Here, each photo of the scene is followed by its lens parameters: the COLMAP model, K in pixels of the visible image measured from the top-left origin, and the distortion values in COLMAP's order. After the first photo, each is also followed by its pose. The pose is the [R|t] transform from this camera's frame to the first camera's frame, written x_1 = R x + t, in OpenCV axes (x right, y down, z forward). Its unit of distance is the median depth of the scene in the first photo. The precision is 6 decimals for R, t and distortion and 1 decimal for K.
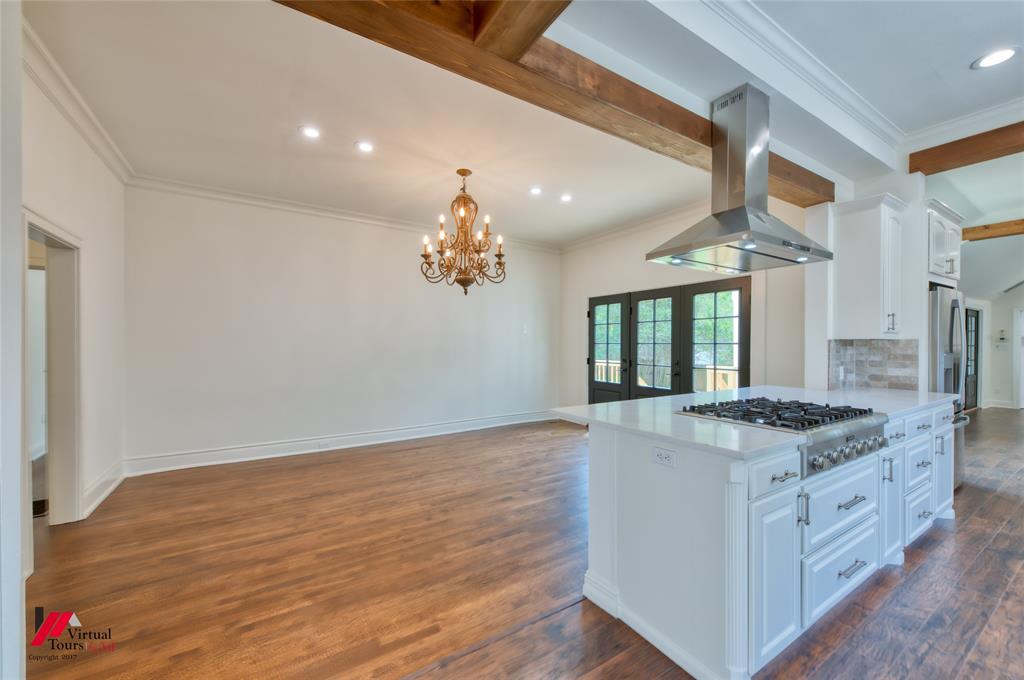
lens RADIAL K [[399.3, 0, 512.2], [0, 399.3, 347.1], [0, 0, 1]] dist [-0.000461, -0.000138]
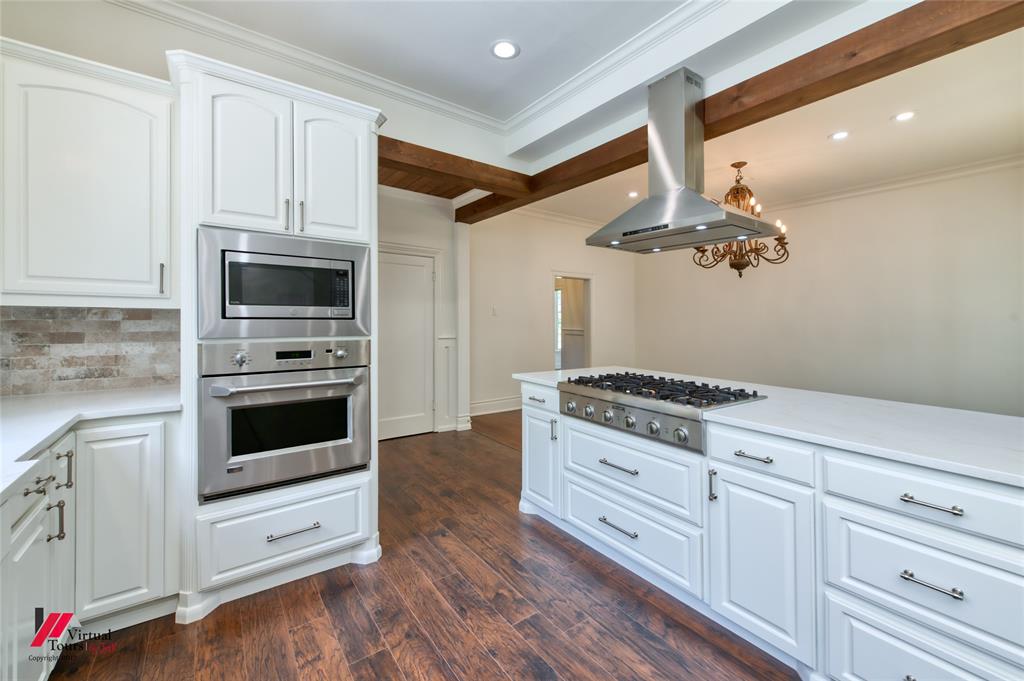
lens RADIAL K [[407.5, 0, 506.3], [0, 407.5, 328.5], [0, 0, 1]] dist [0.002462, -0.000078]
pose [[0.064152, 0.022230, -0.997693, 0.960848], [-0.023577, 0.999507, 0.020754, -0.002159], [0.997662, 0.022191, 0.064644, 0.298000]]
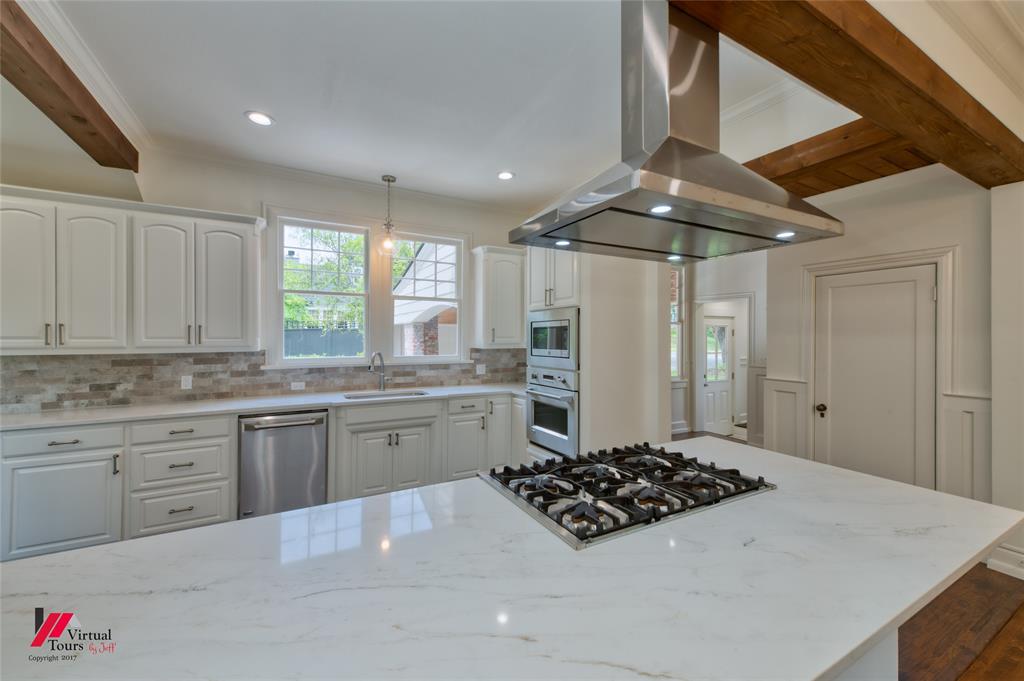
lens RADIAL K [[403.8, 0, 512.8], [0, 403.8, 335.9], [0, 0, 1]] dist [0.009256, 0.000034]
pose [[-0.998312, -0.004764, 0.057884, 0.458810], [-0.004296, 0.999957, 0.008197, -0.050308], [-0.057921, 0.007934, -0.998290, 0.956689]]
